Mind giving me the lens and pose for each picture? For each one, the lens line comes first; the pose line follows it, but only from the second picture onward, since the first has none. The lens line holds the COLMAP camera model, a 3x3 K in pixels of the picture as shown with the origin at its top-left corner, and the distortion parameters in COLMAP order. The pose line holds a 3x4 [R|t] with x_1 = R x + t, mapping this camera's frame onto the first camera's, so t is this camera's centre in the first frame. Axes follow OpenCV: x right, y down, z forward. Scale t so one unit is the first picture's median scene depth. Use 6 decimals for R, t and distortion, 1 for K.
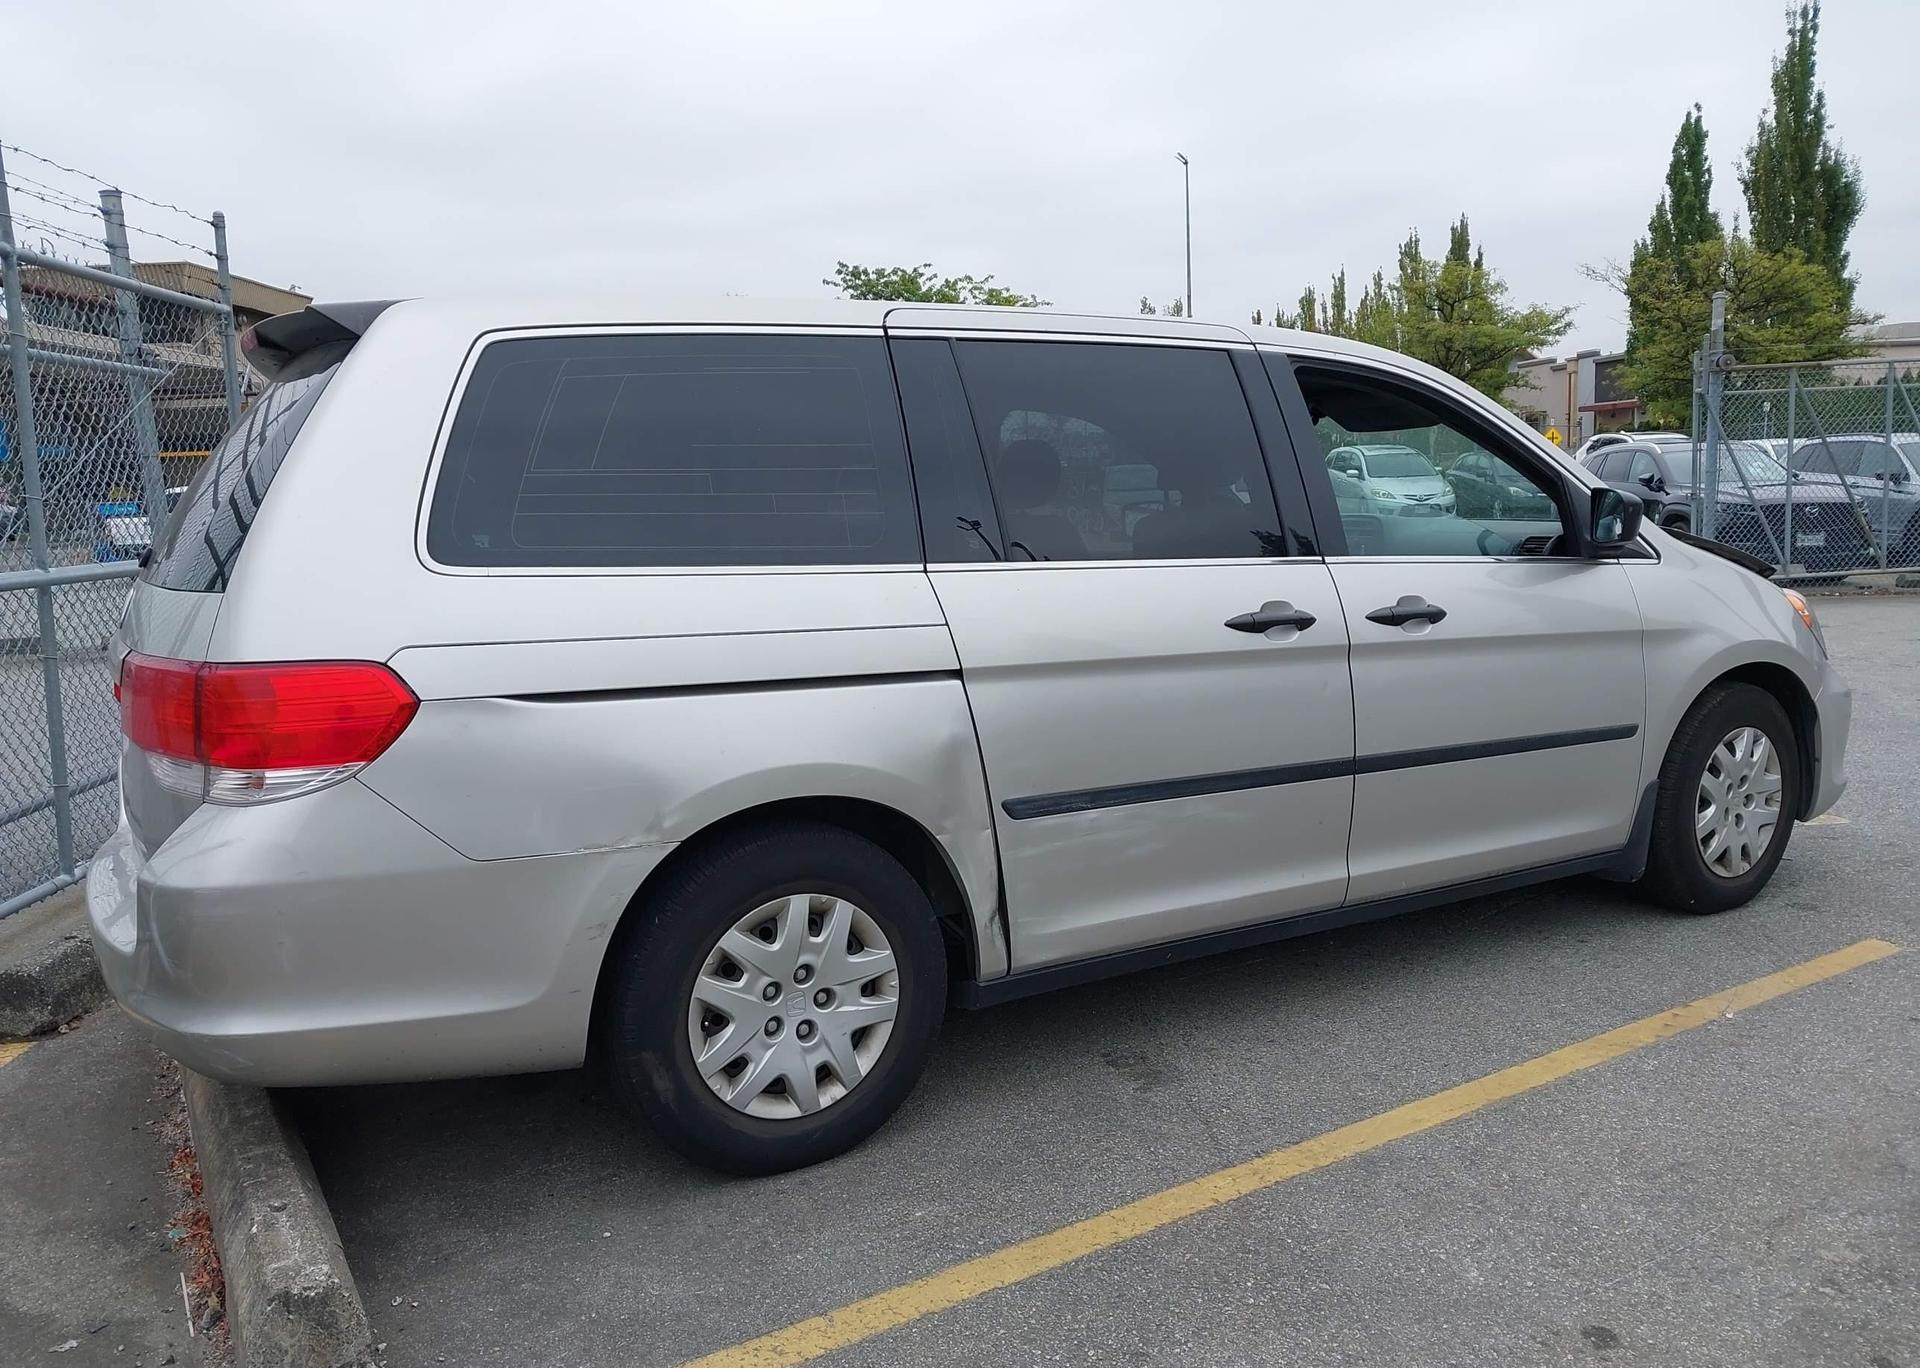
lens RADIAL K [[1501.8, 0, 970.3], [0, 1501.8, 710.1], [0, 0, 1]] dist [0.034445, -0.044814]
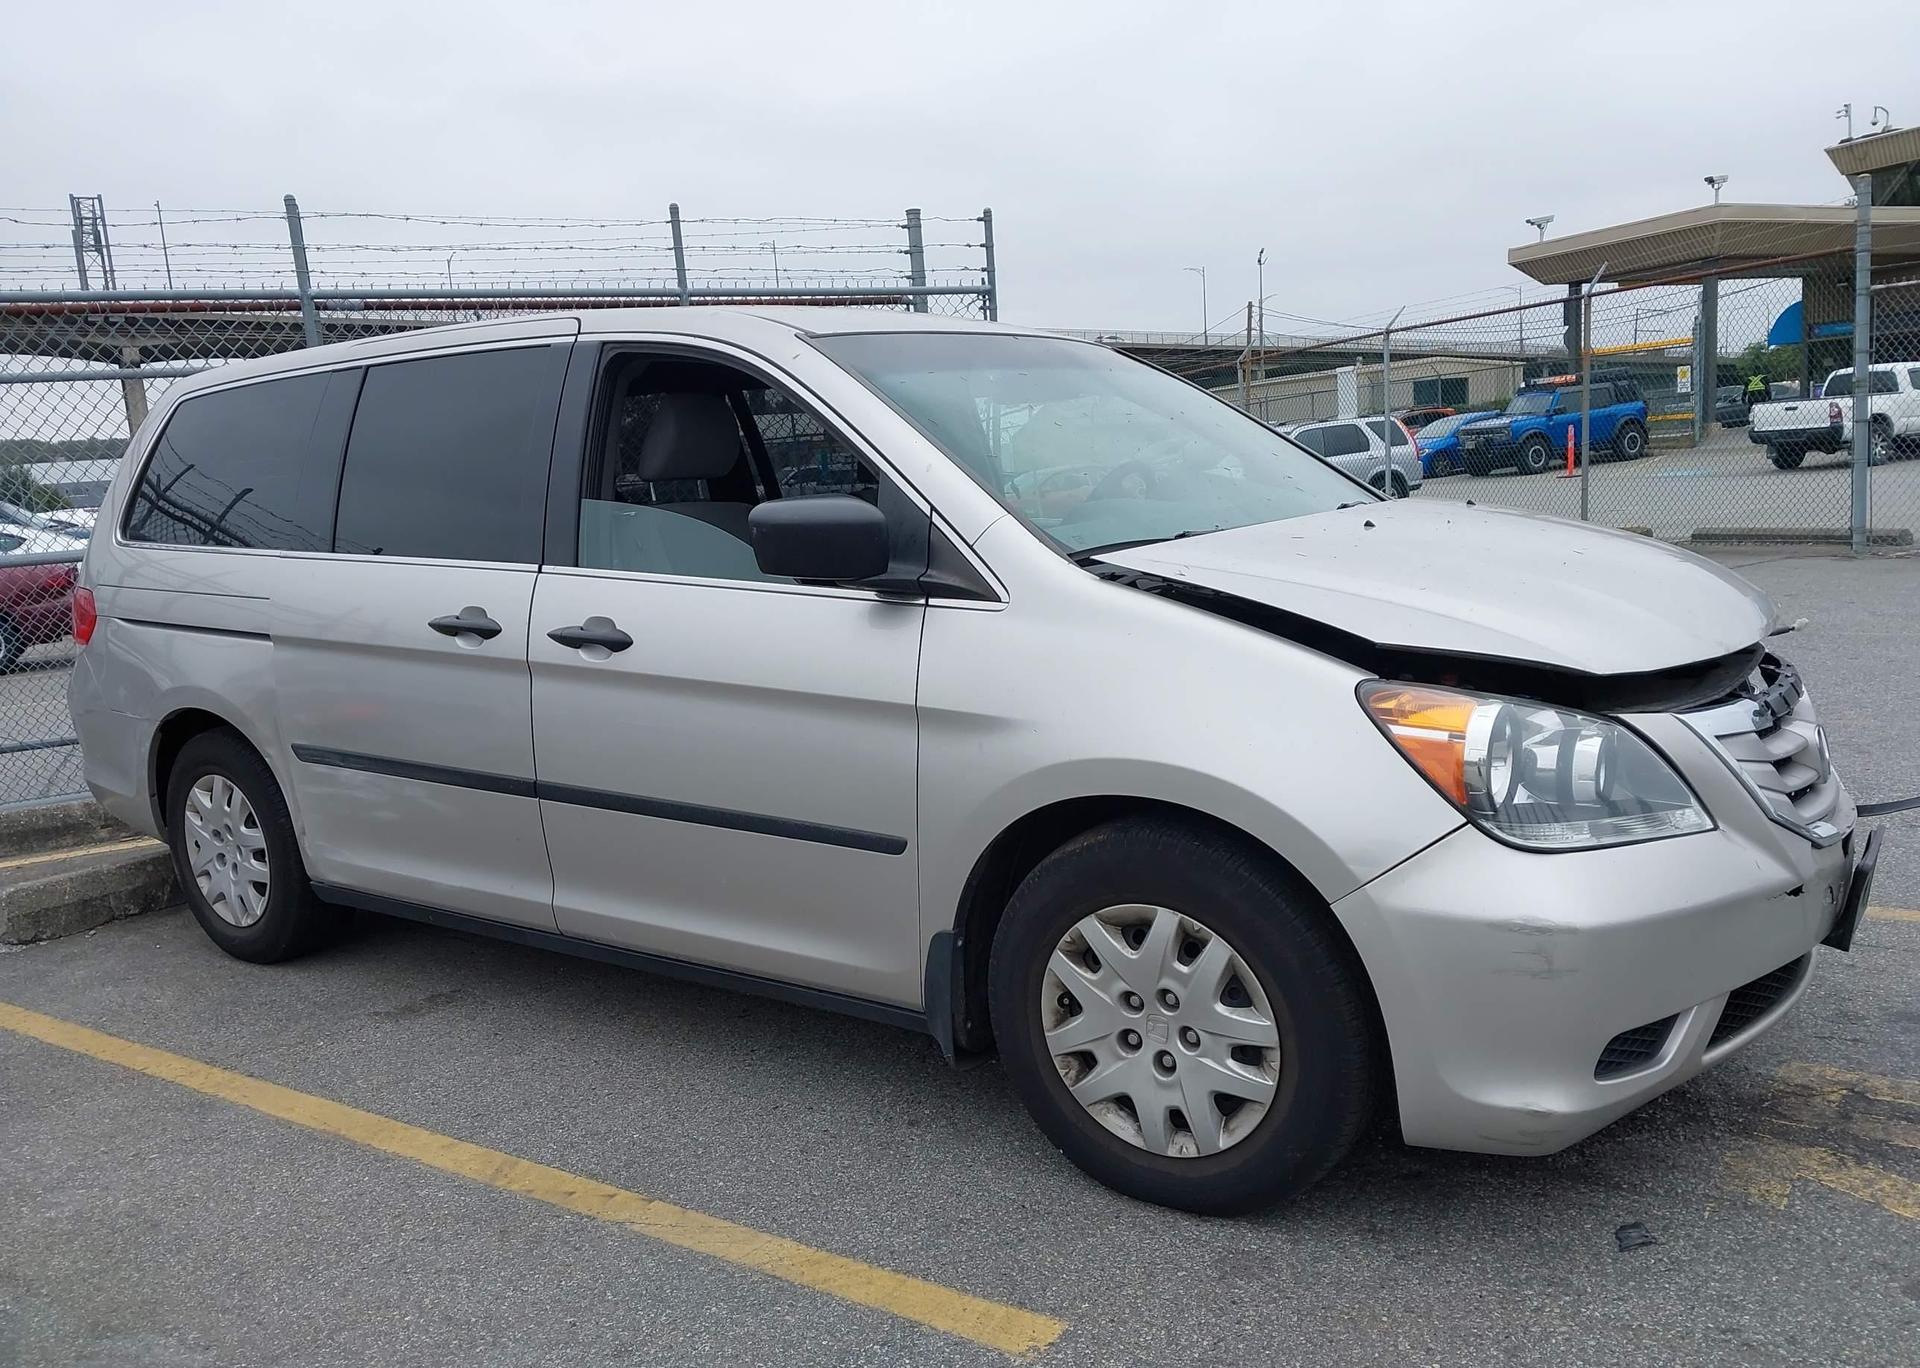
lens RADIAL K [[1501.8, 0, 970.0], [0, 1501.8, 715.1], [0, 0, 1]] dist [0.034445, -0.044814]
pose [[0.407022, 0.164785, -0.898432, 1.358253], [-0.084981, 0.986158, 0.142375, -0.187578], [0.909457, 0.018400, 0.415391, 0.959374]]
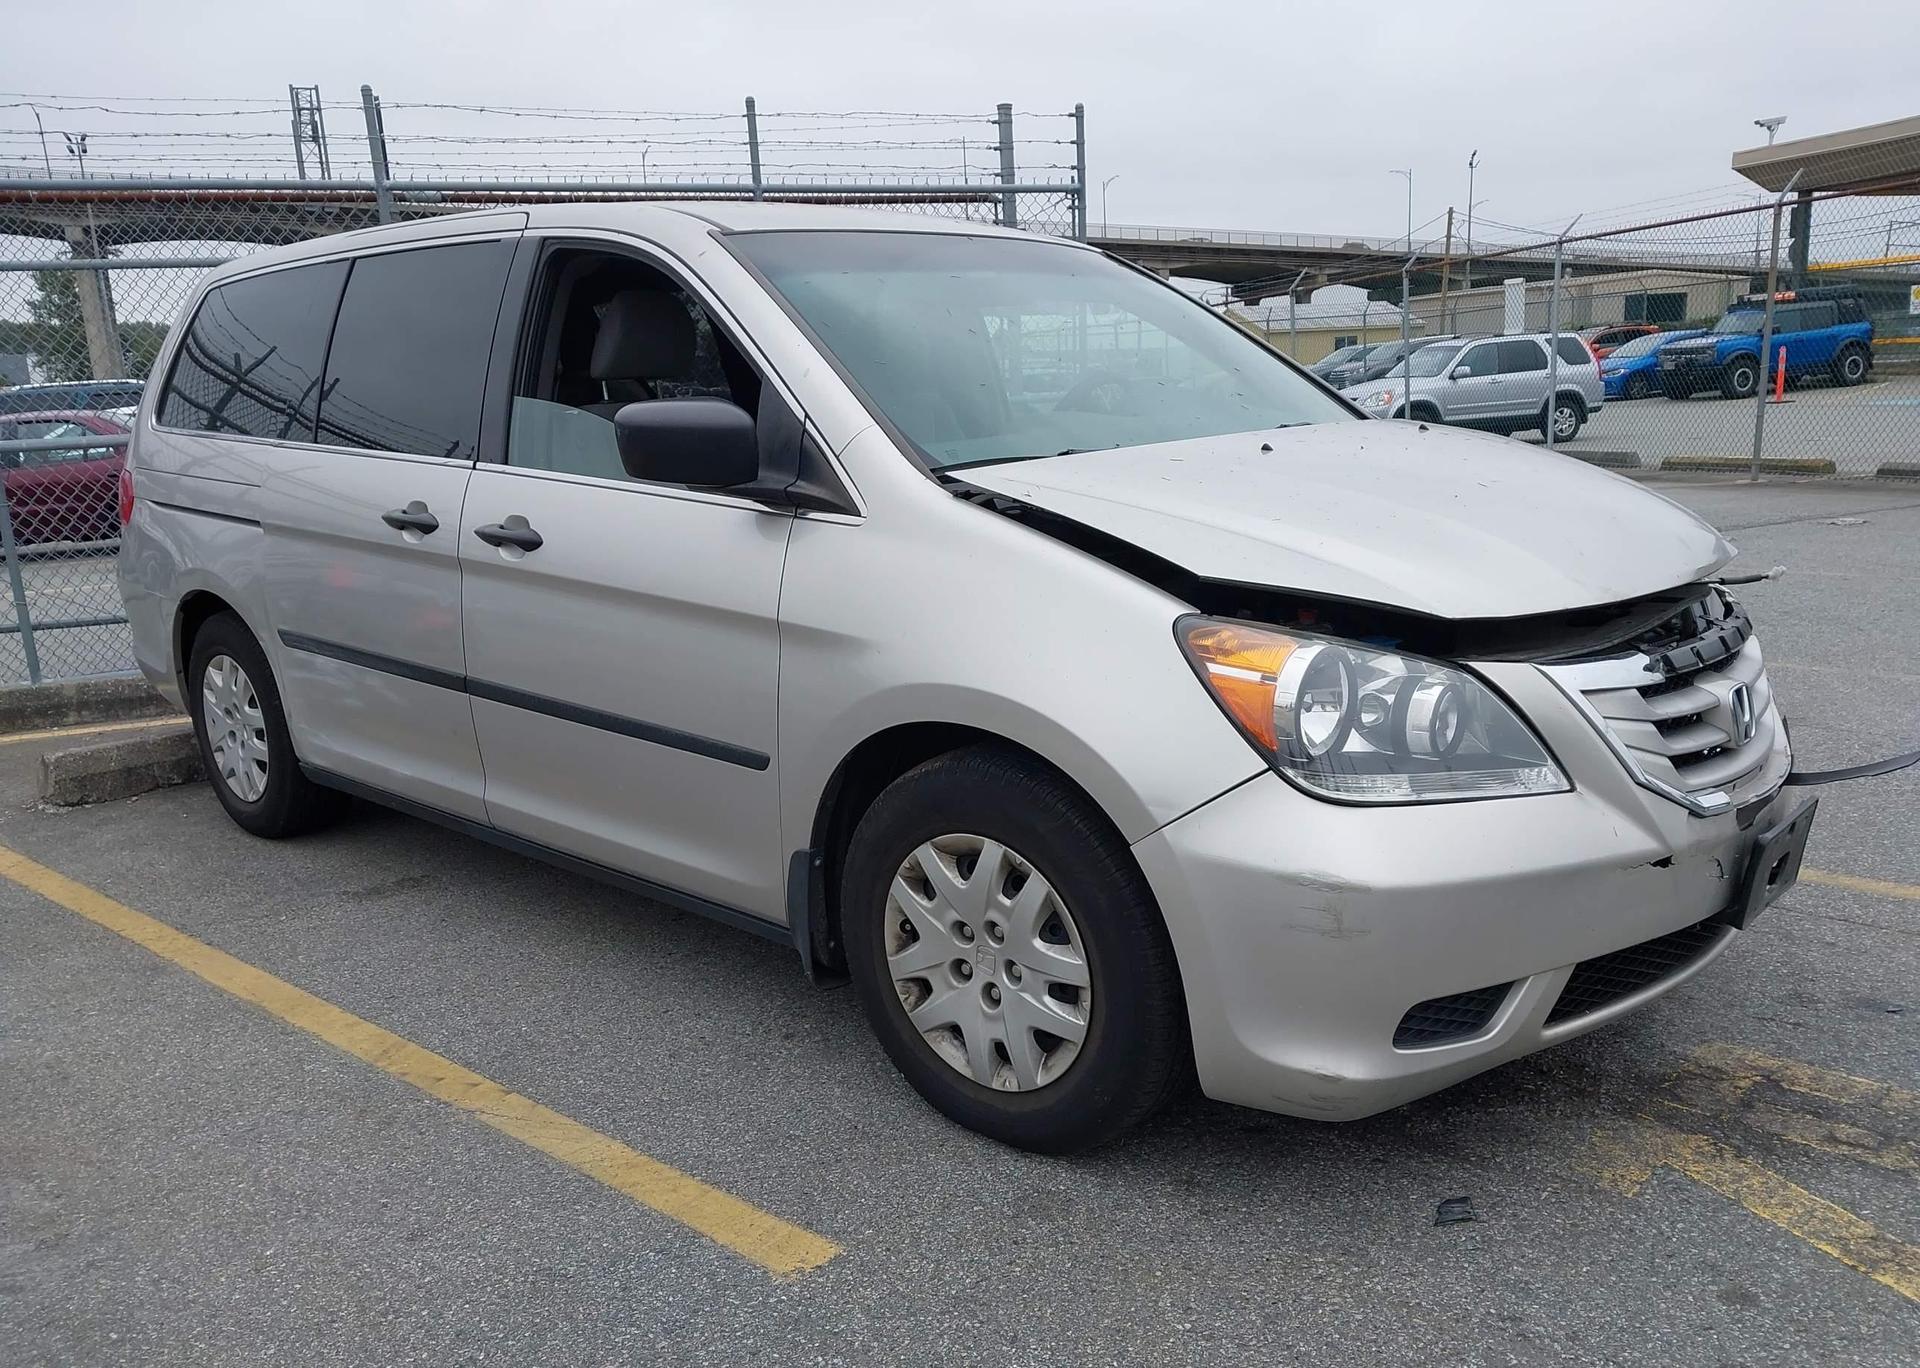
lens RADIAL K [[1501.8, 0, 971.6], [0, 1501.8, 724.4], [0, 0, 1]] dist [0.034445, -0.044814]
pose [[0.294301, 0.241748, -0.924632, 1.398657], [-0.112056, 0.969535, 0.217822, -0.206874], [0.949121, 0.039505, 0.312424, 1.130241]]
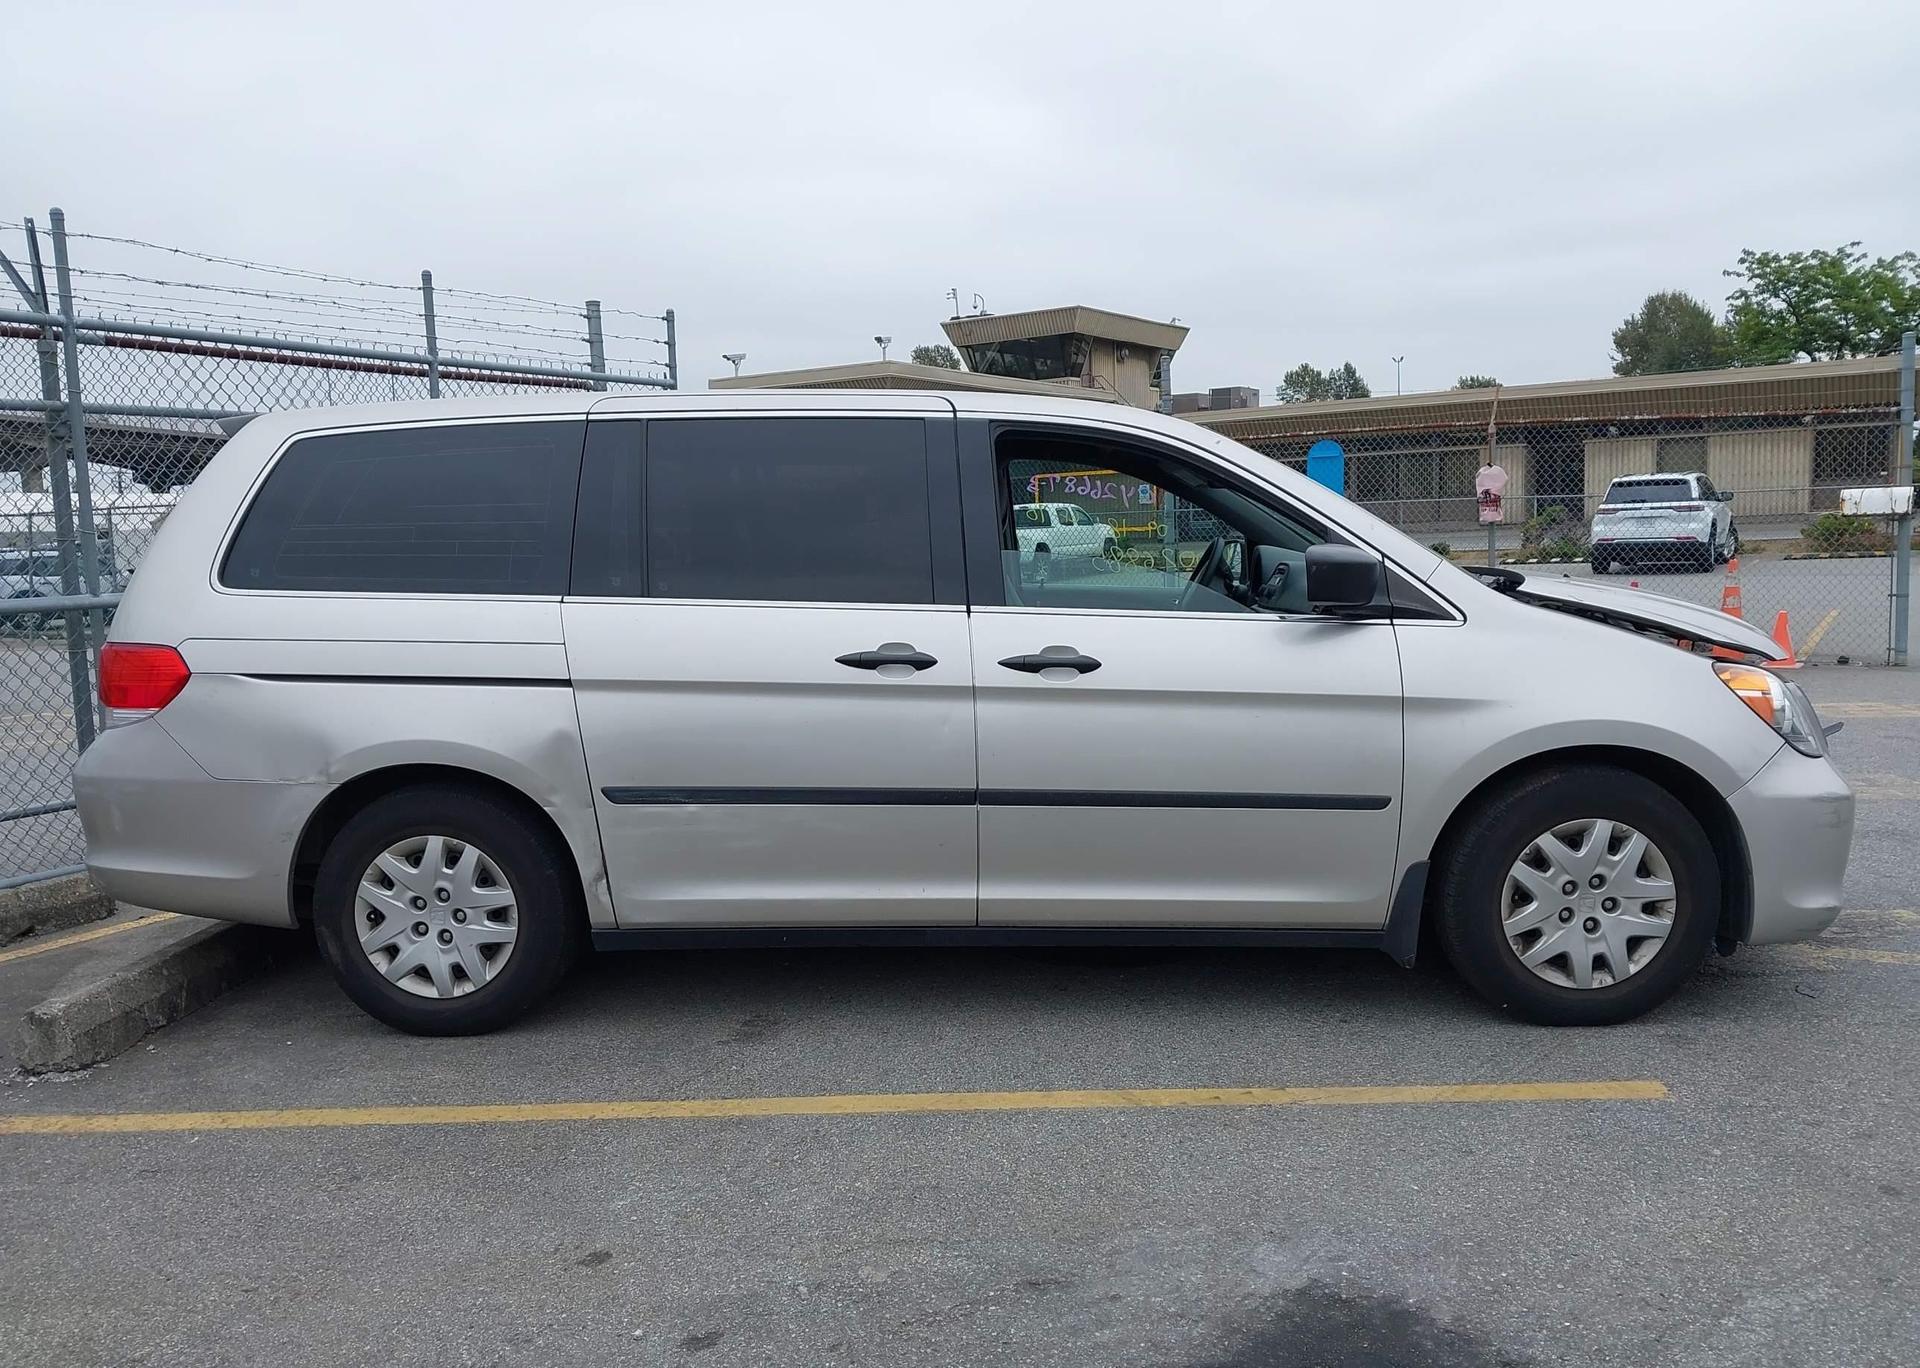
lens RADIAL K [[1501.8, 0, 969.1], [0, 1501.8, 718.4], [0, 0, 1]] dist [0.034445, -0.044814]
pose [[0.832282, 0.081543, -0.548323, 0.942565], [-0.082679, 0.996318, 0.022669, -0.049832], [0.548153, 0.026468, 0.835959, 0.103386]]
